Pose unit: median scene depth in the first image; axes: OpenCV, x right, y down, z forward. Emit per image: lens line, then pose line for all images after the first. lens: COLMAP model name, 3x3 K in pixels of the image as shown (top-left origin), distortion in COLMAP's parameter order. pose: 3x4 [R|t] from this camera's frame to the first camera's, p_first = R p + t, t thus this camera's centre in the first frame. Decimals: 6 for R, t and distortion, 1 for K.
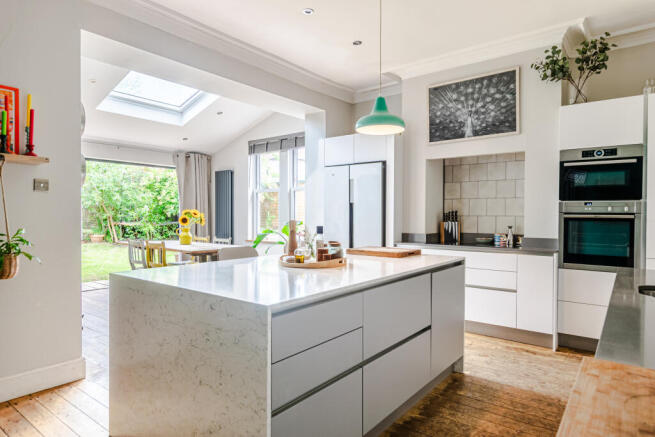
lens RADIAL K [[393.4, 0, 324.7], [0, 393.4, 220.6], [0, 0, 1]] dist [0.005999, 0.003279]
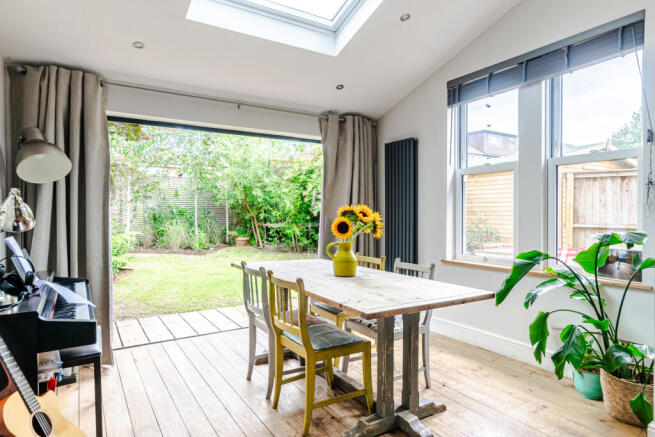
lens RADIAL K [[393.4, 0, 330.0], [0, 393.4, 220.4], [0, 0, 1]] dist [0.005999, 0.003279]
pose [[0.941655, -0.001366, -0.336577, -0.104585], [0.002786, 0.999989, 0.003736, -0.005765], [0.336568, -0.004456, 0.941649, 0.270051]]
